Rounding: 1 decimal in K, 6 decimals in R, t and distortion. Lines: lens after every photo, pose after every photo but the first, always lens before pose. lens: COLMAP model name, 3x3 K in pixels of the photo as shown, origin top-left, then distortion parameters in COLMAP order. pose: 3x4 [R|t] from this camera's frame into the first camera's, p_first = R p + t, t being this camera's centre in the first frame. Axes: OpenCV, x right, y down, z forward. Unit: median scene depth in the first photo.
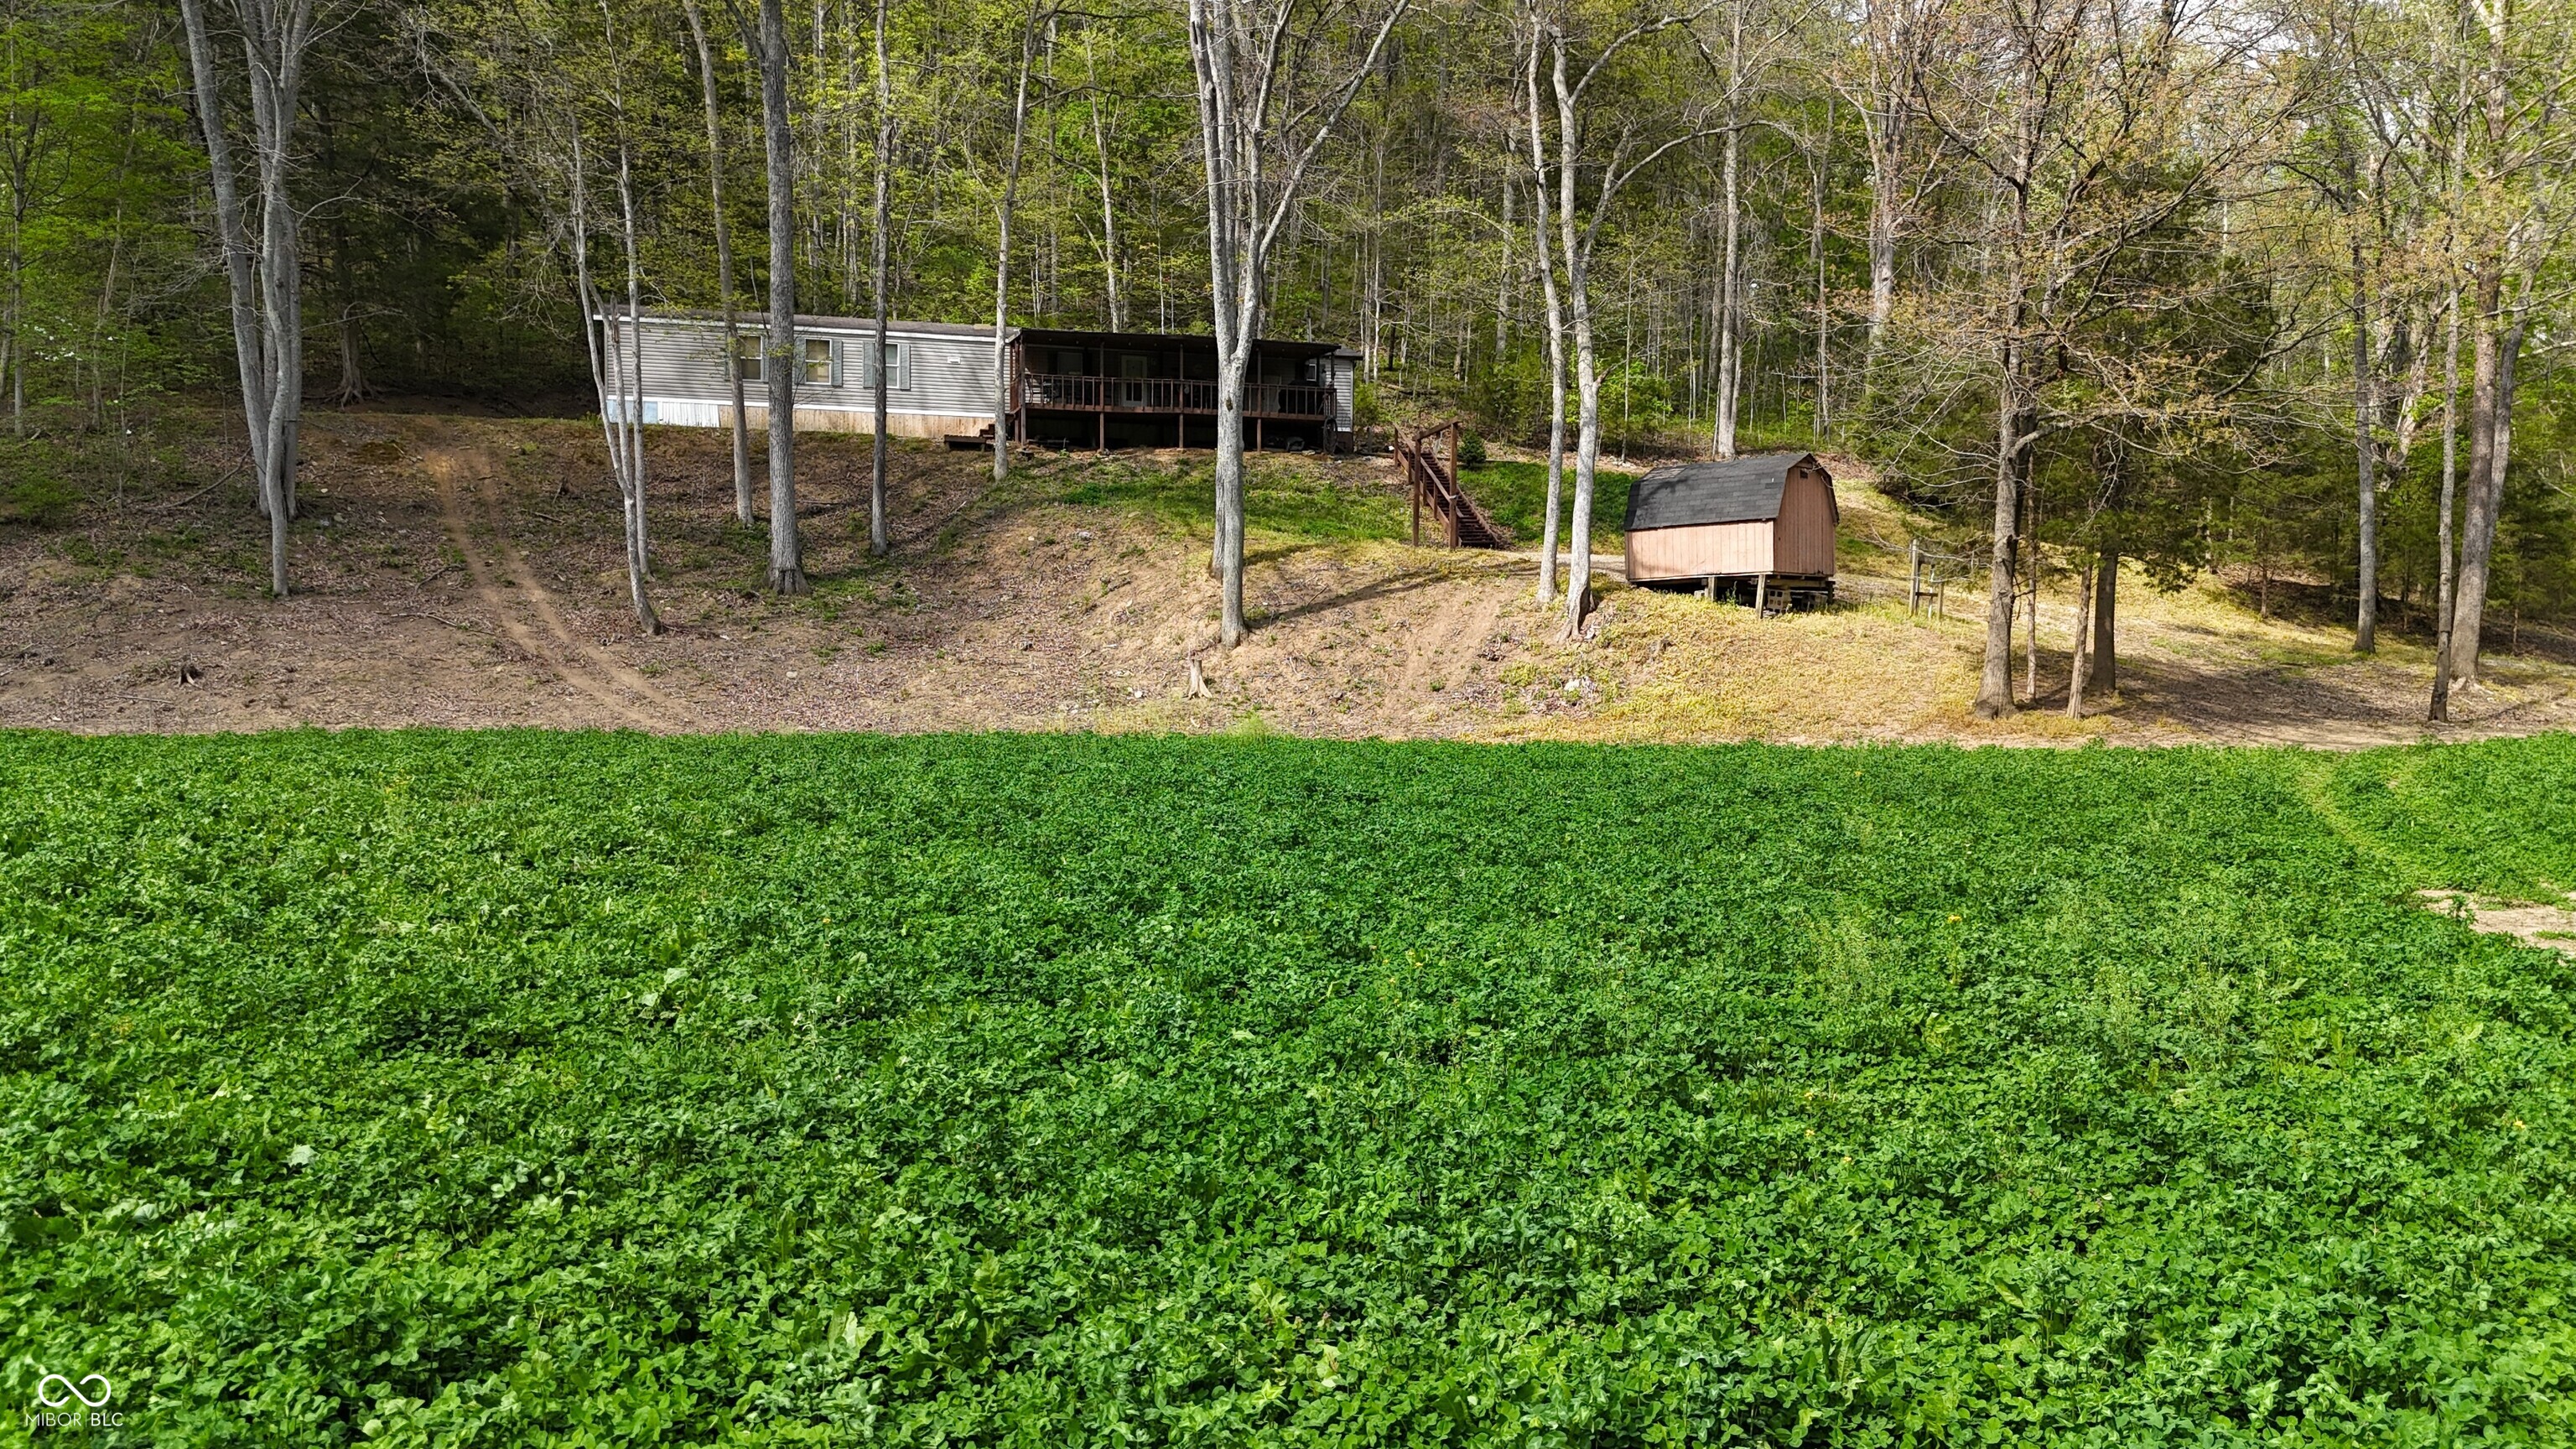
lens RADIAL K [[1905.4, 0, 1277.1], [0, 1905.4, 721.5], [0, 0, 1]] dist [0.073611, -0.060995]
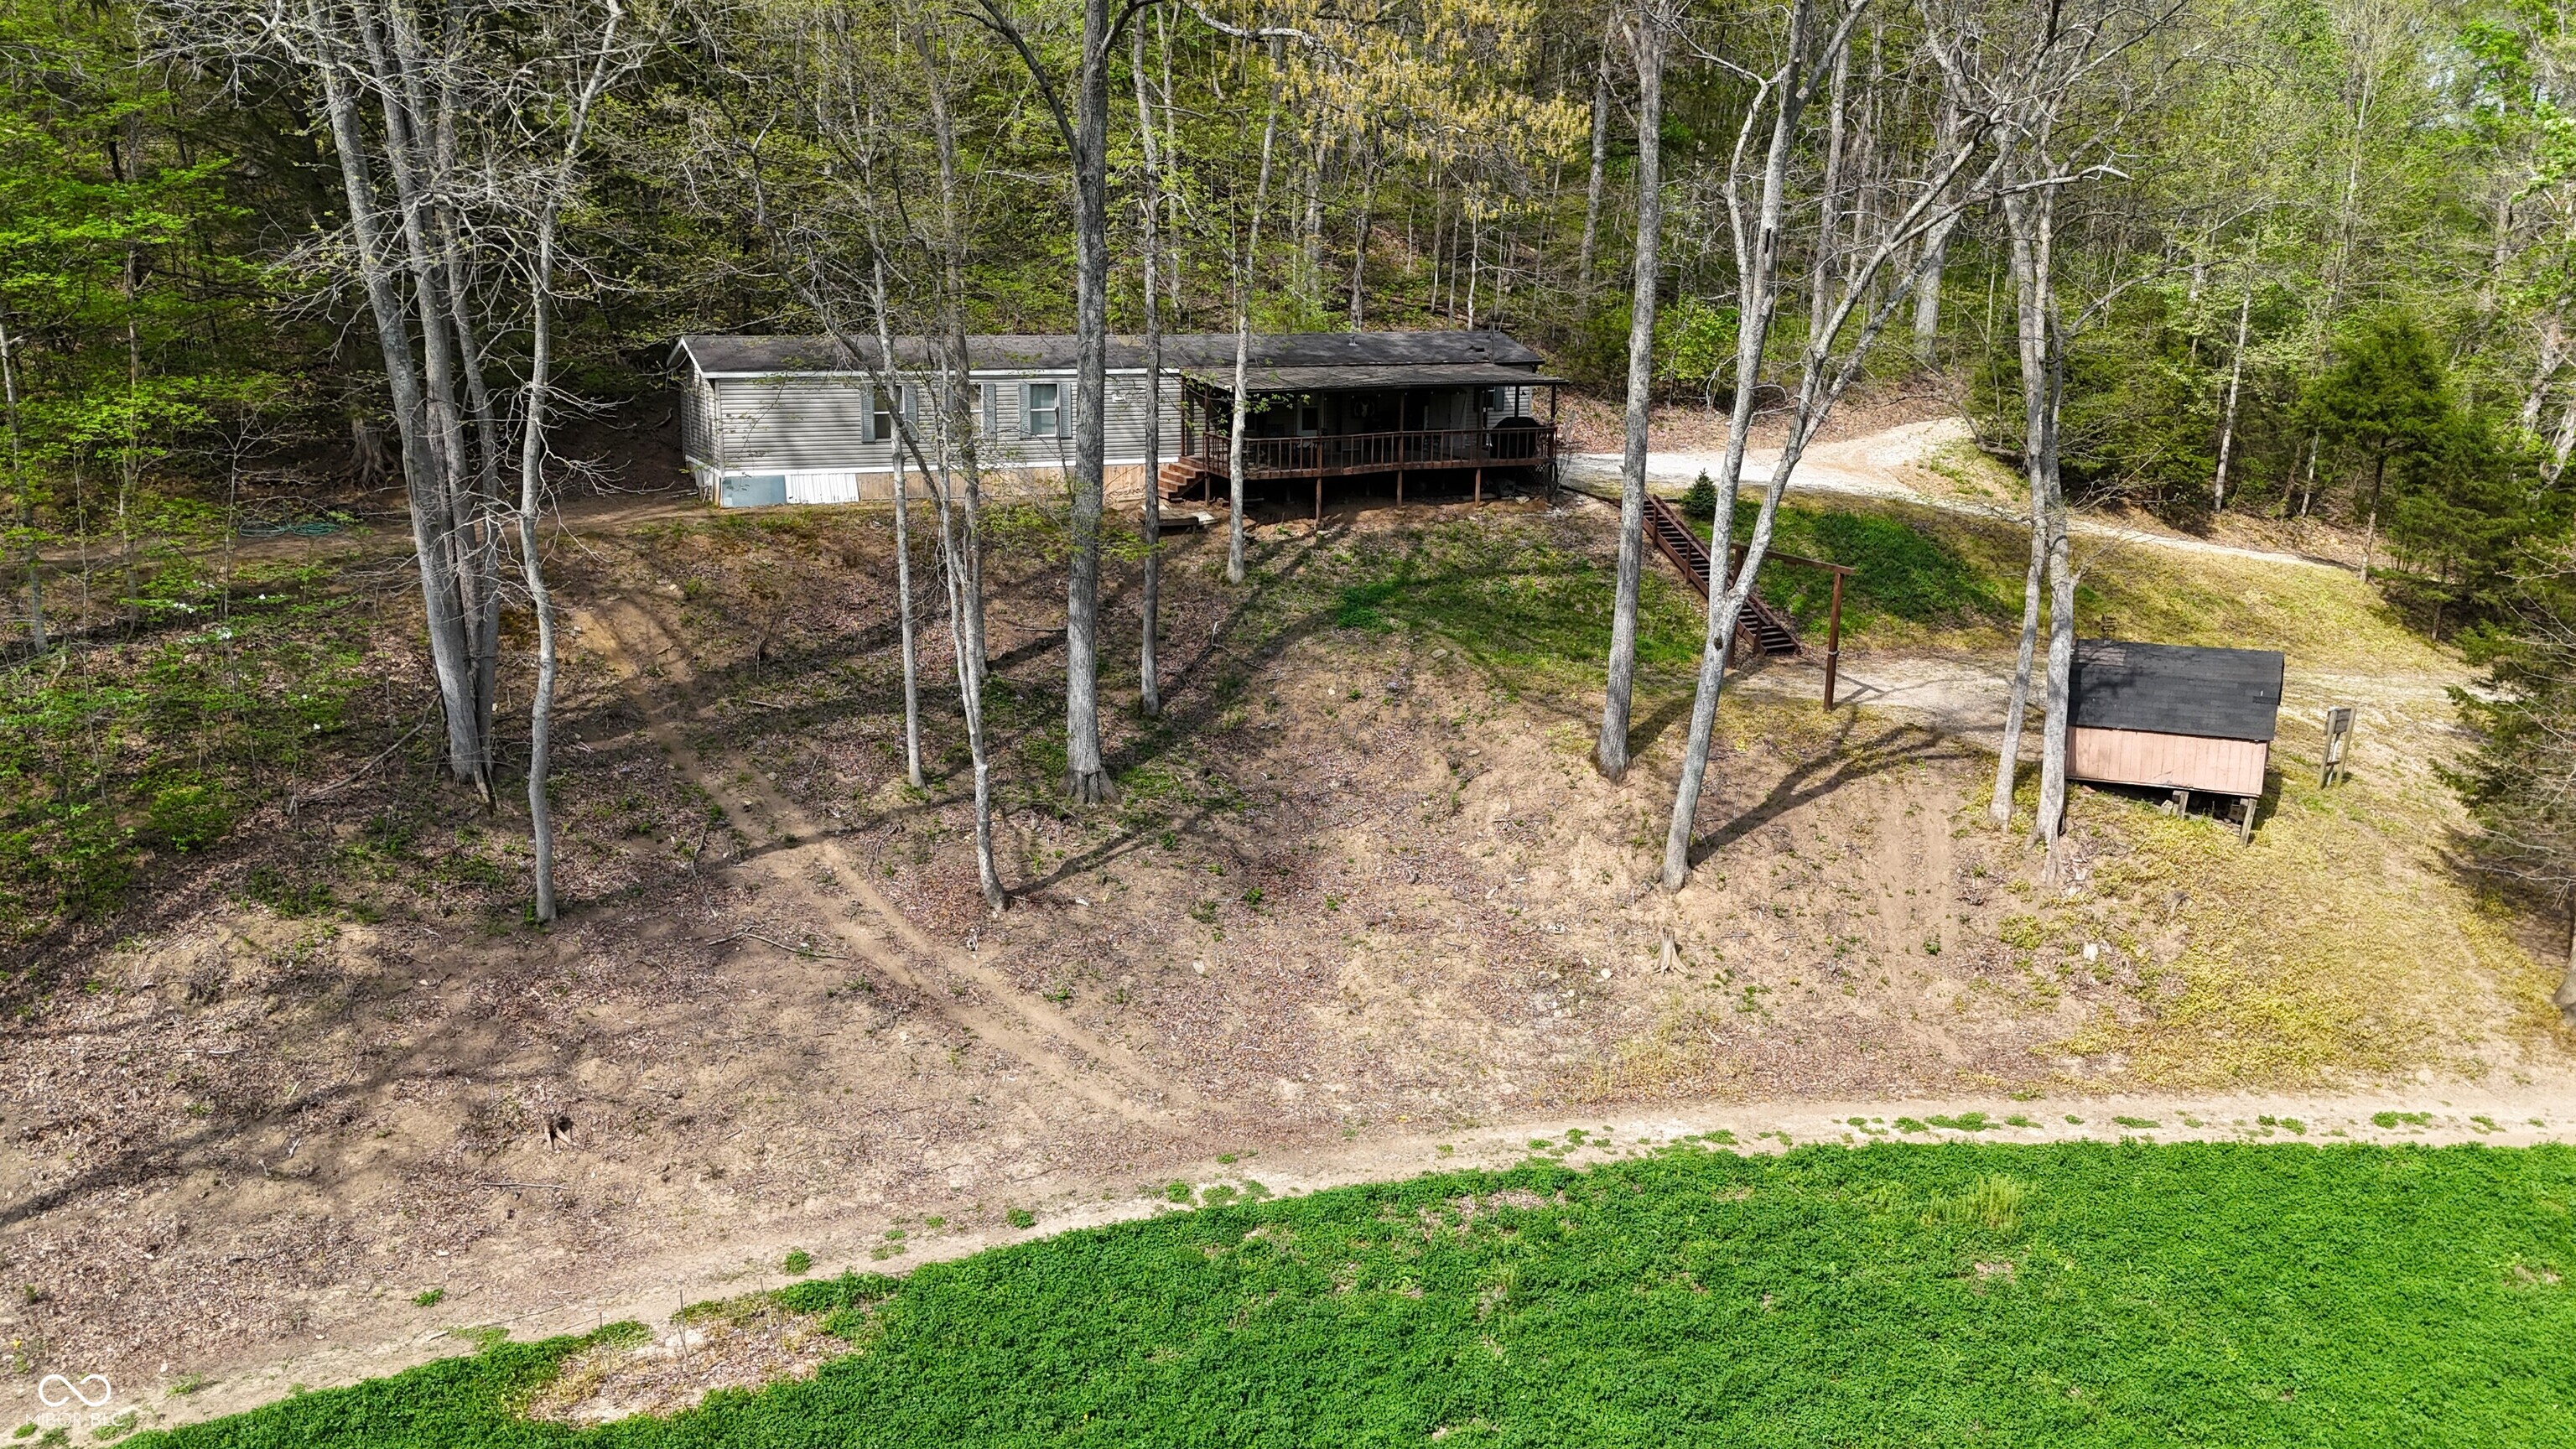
lens RADIAL K [[1905.4, 0, 1277.1], [0, 1905.4, 721.5], [0, 0, 1]] dist [0.073611, -0.060995]
pose [[0.977103, -0.051040, 0.206553, -0.380155], [0.009132, 0.979966, 0.198956, -0.291195], [-0.212570, -0.192515, 0.957994, 0.209711]]
